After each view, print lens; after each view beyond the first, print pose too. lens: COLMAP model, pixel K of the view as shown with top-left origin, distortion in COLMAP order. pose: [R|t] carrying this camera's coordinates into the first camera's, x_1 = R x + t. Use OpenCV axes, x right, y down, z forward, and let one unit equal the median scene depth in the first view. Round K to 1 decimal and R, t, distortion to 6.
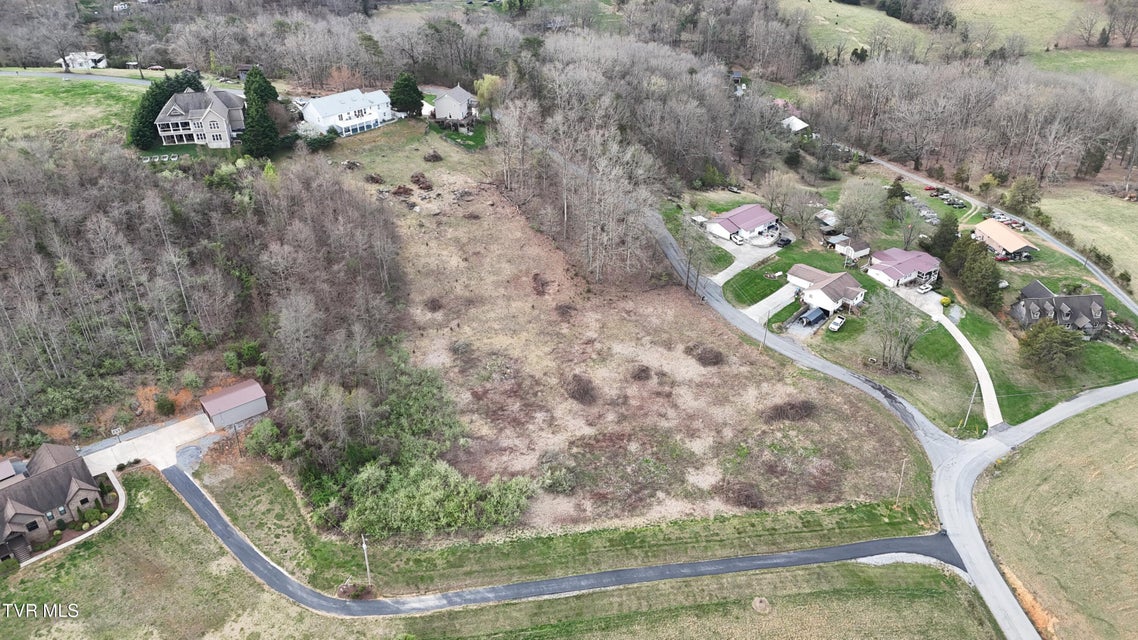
lens RADIAL K [[830.9, 0, 570.8], [0, 830.9, 318.4], [0, 0, 1]] dist [0.085814, -0.079826]
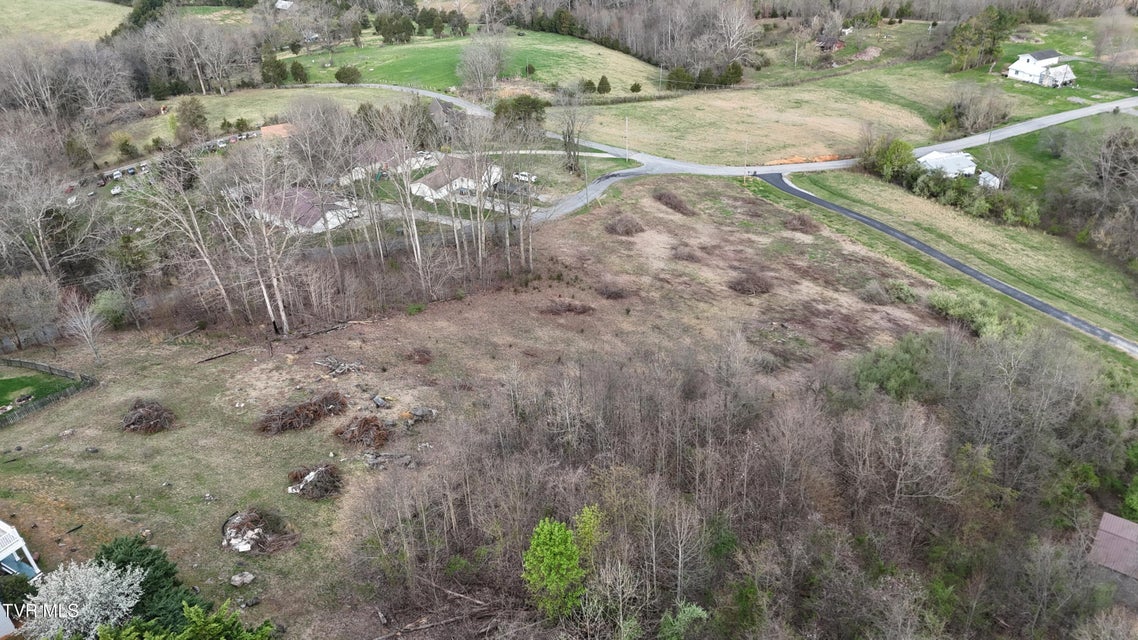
lens RADIAL K [[834.5, 0, 571.0], [0, 834.5, 318.5], [0, 0, 1]] dist [0.069546, -0.054460]
pose [[-0.243366, -0.487282, 0.838647, -0.574896], [0.546893, 0.645154, 0.533558, -0.376250], [-0.801050, 0.588501, 0.109482, 0.992584]]
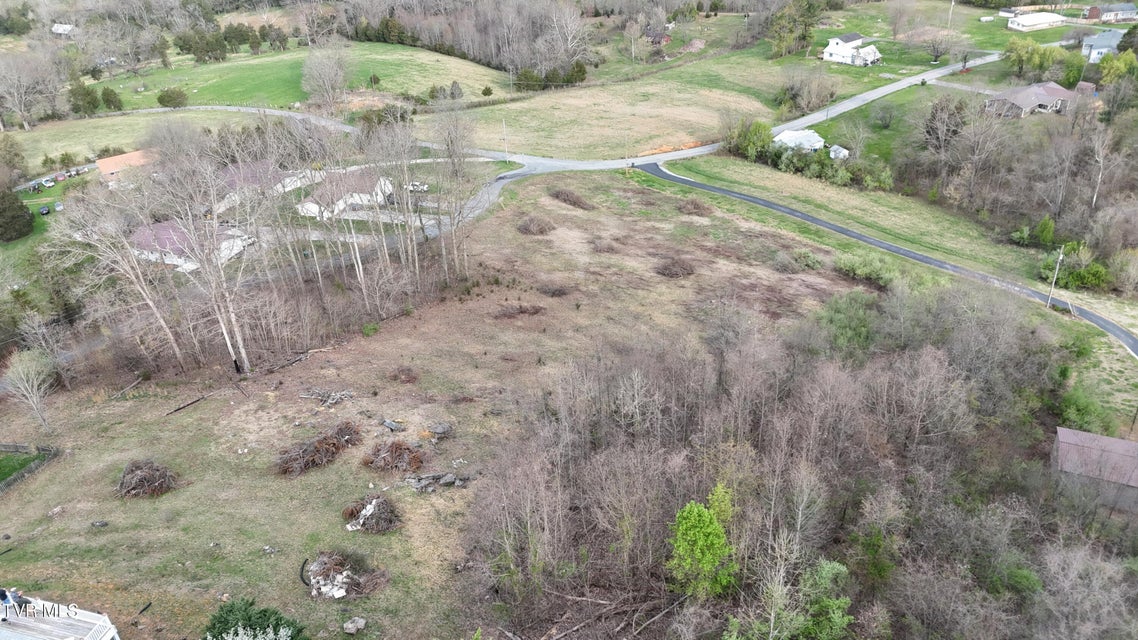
lens RADIAL K [[833.1, 0, 570.9], [0, 833.1, 317.8], [0, 0, 1]] dist [0.083911, -0.079569]
pose [[-0.465451, -0.436632, 0.769875, -0.542532], [0.504713, 0.583611, 0.636132, -0.420803], [-0.727063, 0.684654, -0.051268, 1.067125]]
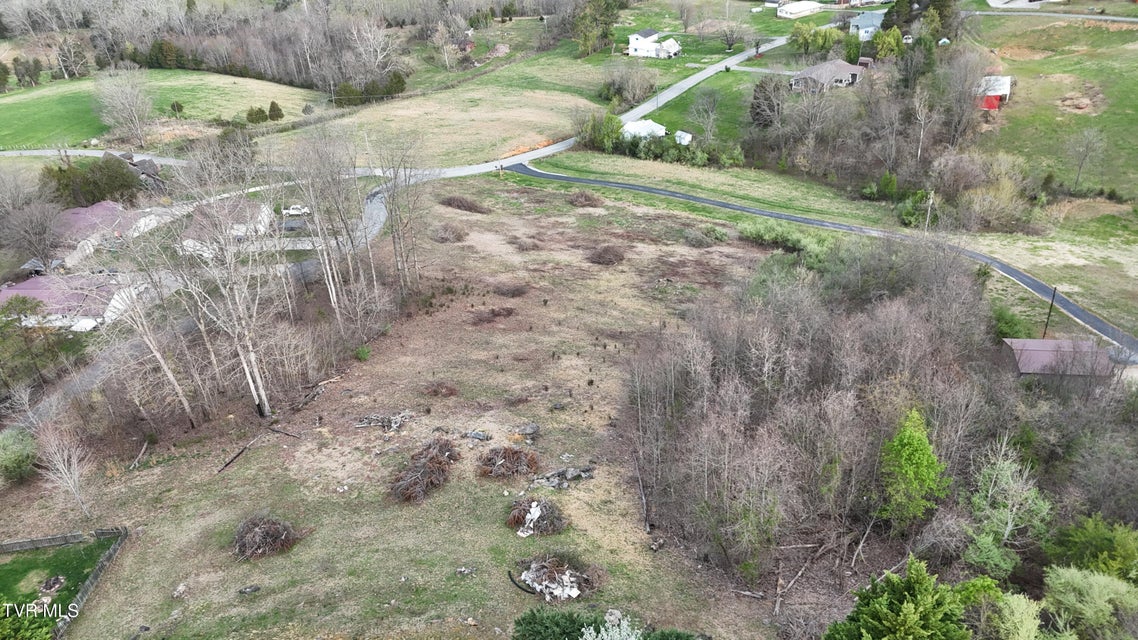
lens RADIAL K [[833.1, 0, 570.9], [0, 833.1, 317.8], [0, 0, 1]] dist [0.083911, -0.079569]
pose [[-0.704970, -0.338823, 0.623070, -0.466351], [0.410247, 0.521817, 0.747934, -0.482165], [-0.578545, 0.782883, -0.228864, 1.169591]]
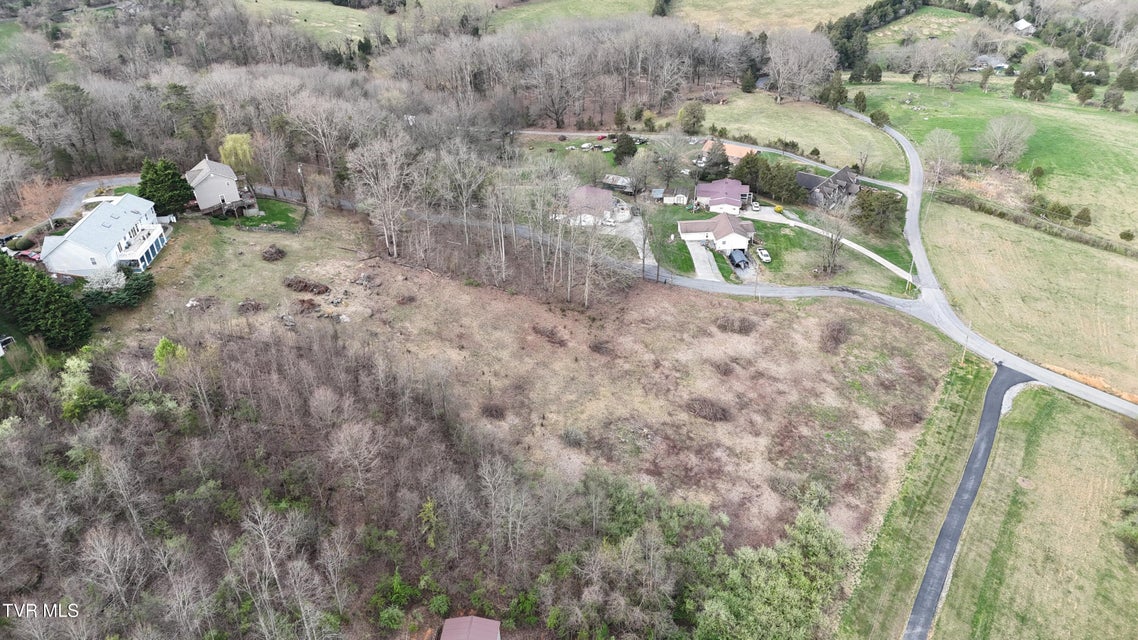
lens RADIAL K [[833.1, 0, 570.9], [0, 833.1, 317.8], [0, 0, 1]] dist [0.083911, -0.079569]
pose [[0.678955, -0.393379, 0.619898, -0.568900], [0.393229, 0.907866, 0.145430, -0.181835], [-0.619994, 0.145021, 0.771088, 0.355183]]
